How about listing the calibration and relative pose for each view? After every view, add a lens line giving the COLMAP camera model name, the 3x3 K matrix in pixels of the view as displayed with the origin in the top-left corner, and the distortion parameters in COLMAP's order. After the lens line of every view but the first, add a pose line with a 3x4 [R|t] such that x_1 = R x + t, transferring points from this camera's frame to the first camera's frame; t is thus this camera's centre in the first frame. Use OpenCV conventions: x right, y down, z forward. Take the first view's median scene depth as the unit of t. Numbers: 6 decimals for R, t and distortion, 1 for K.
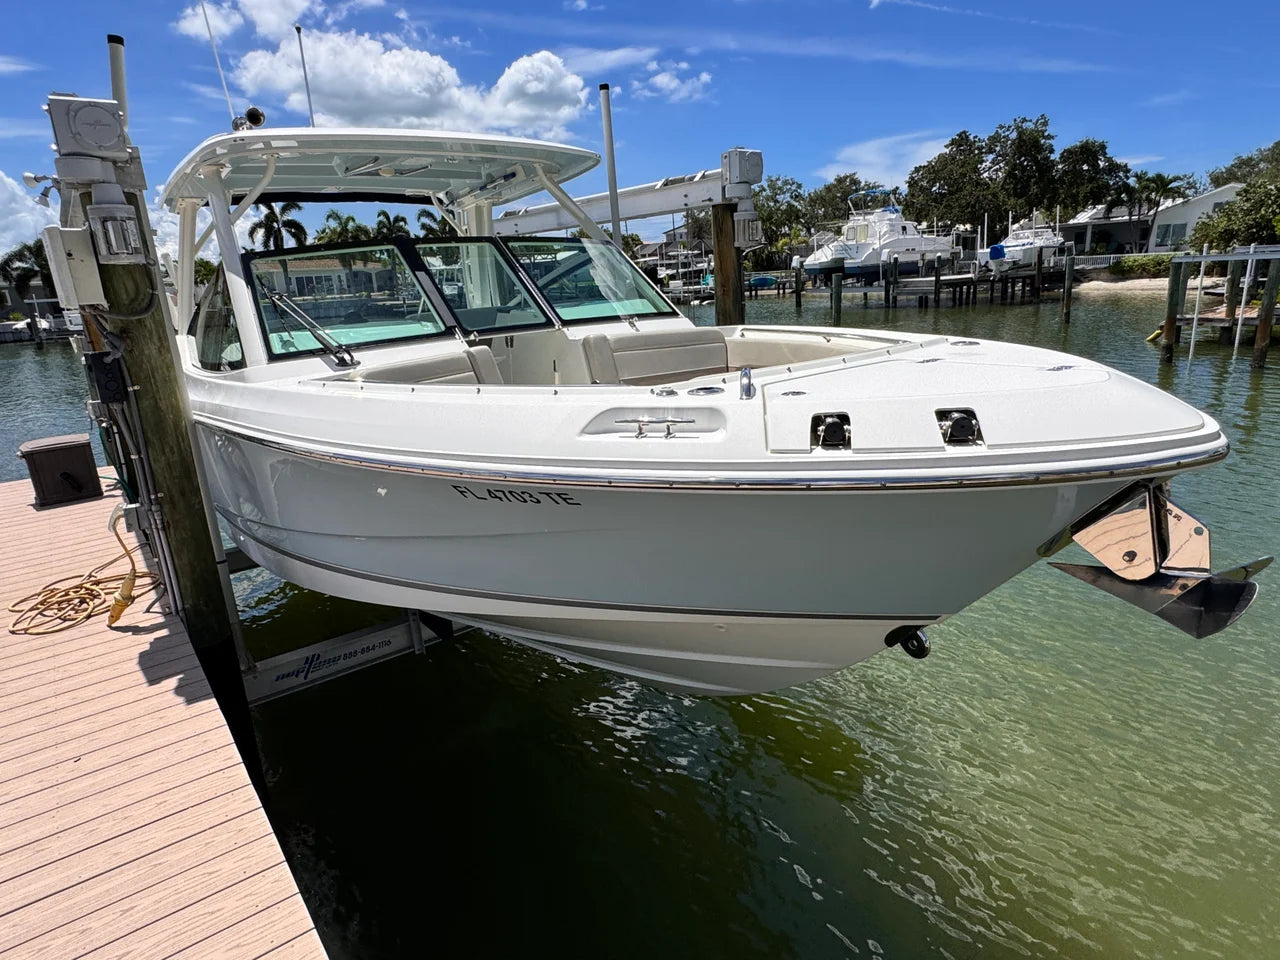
lens RADIAL K [[777.9, 0, 649.0], [0, 777.9, 491.9], [0, 0, 1]] dist [-0.003757, 0.010064]
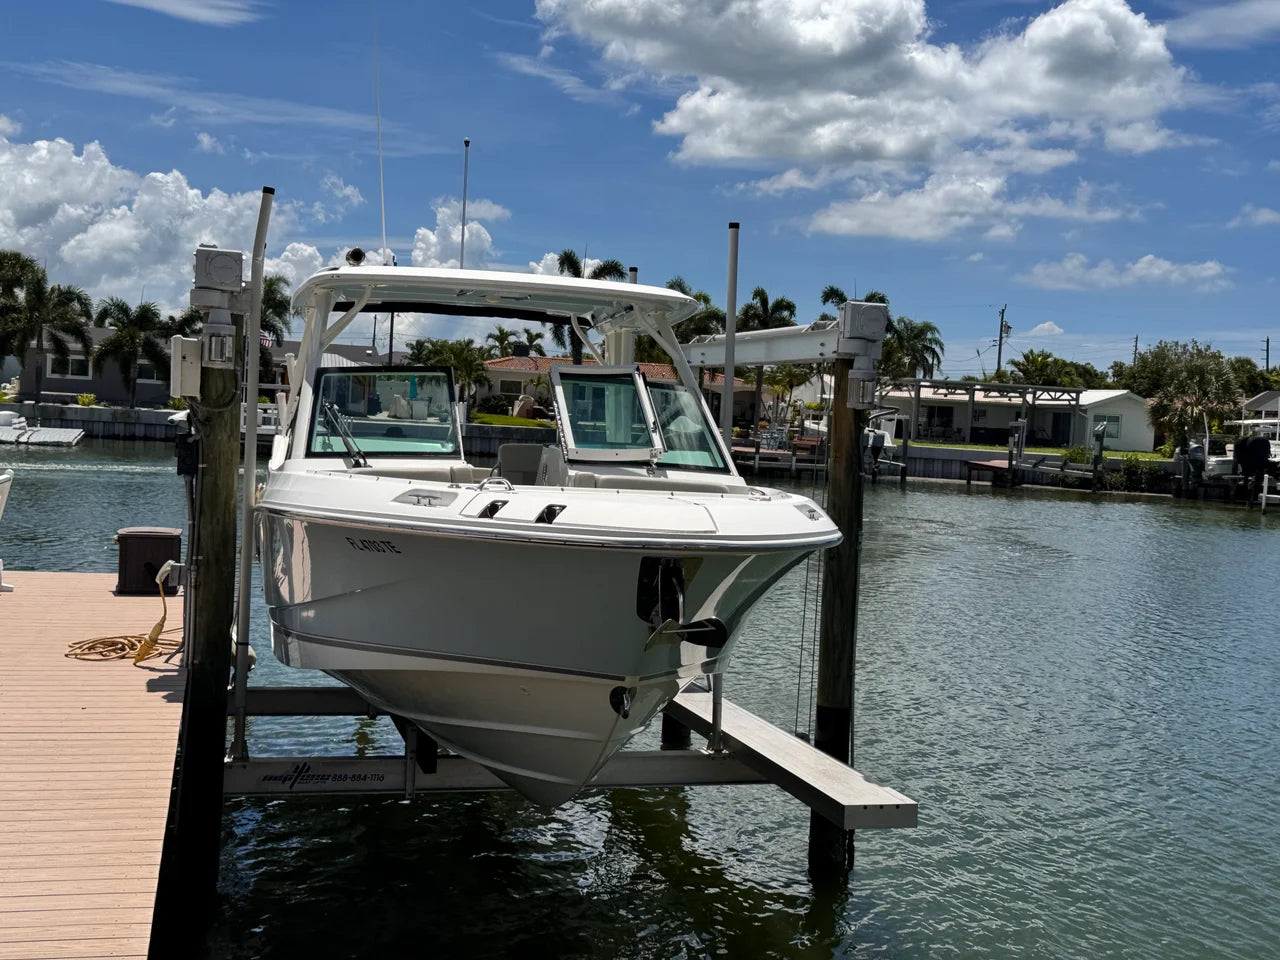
lens RADIAL K [[1660.6, 0, 644.3], [0, 1660.6, 513.3], [0, 0, 1]] dist [0.144051, 0.000000]
pose [[0.914483, 0.125953, -0.384521, 0.846211], [-0.205470, 0.963225, -0.173144, 0.215665], [0.348573, 0.237345, 0.906733, -0.958592]]
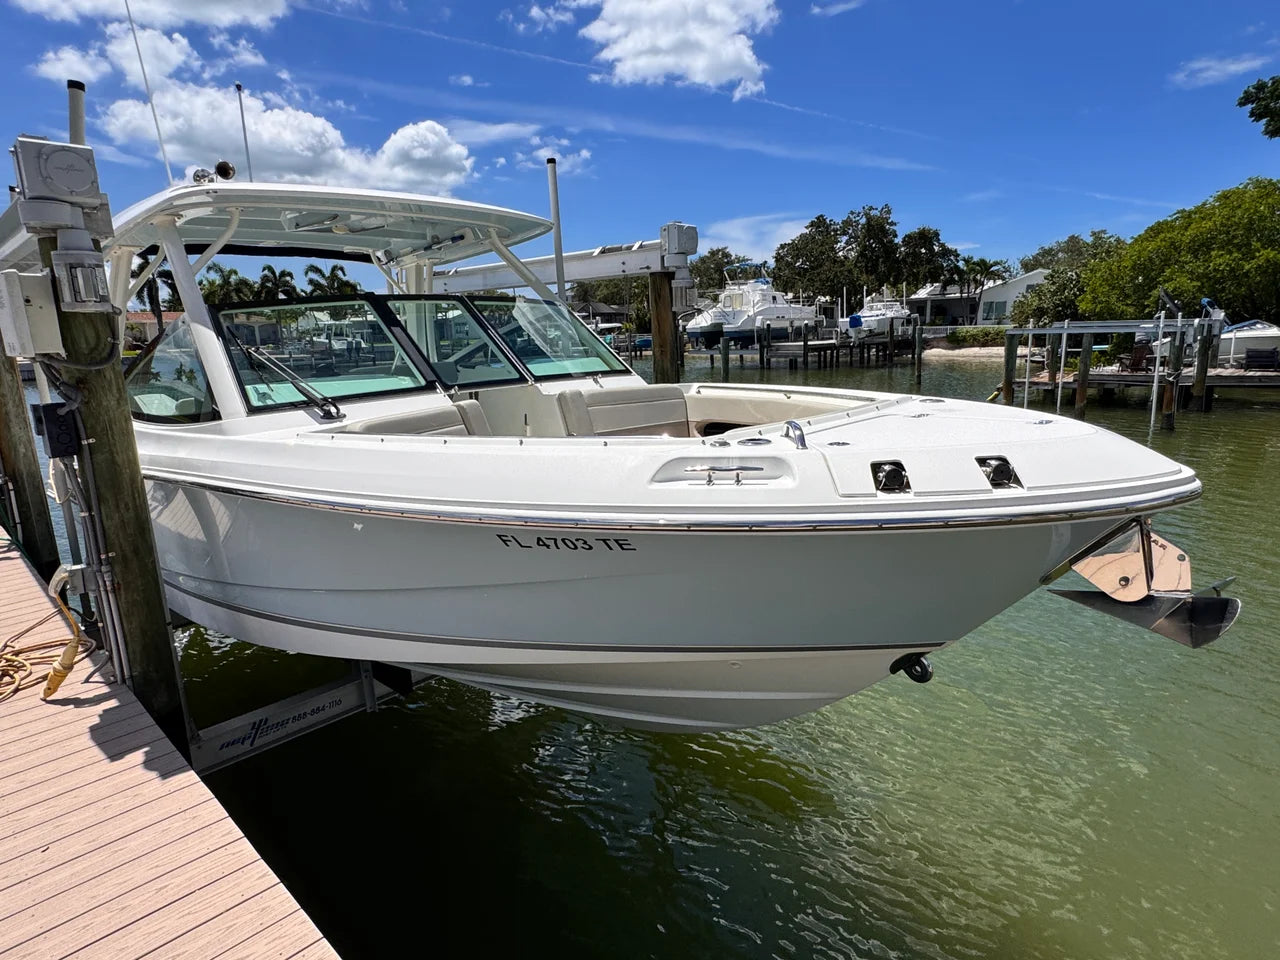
lens RADIAL K [[745.5, 0, 659.7], [0, 745.5, 489.5], [0, 0, 1]] dist [0.009275, -0.001611]
pose [[0.986504, -0.012342, 0.163272, -0.112344], [0.023540, 0.997487, -0.066830, 0.001620], [-0.162037, 0.069771, 0.984315, -0.000813]]
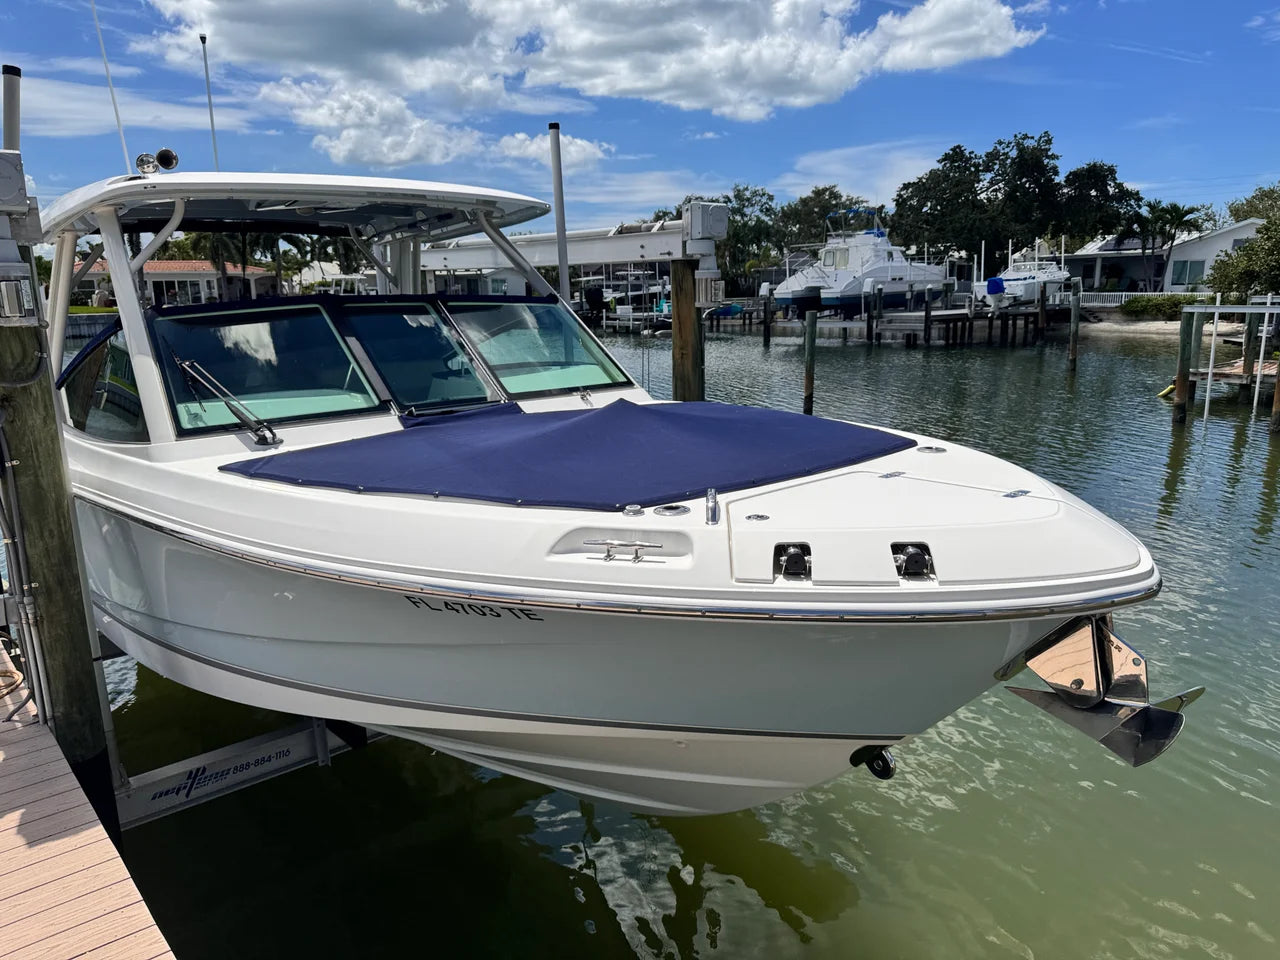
lens RADIAL K [[941.8, 0, 660.7], [0, 941.8, 501.8], [0, 0, 1]] dist [0.039309, -0.032958]
pose [[0.996788, 0.019445, 0.077684, -0.017362], [-0.015164, 0.998353, -0.055322, -0.036505], [-0.078632, 0.053967, 0.995442, -0.102722]]
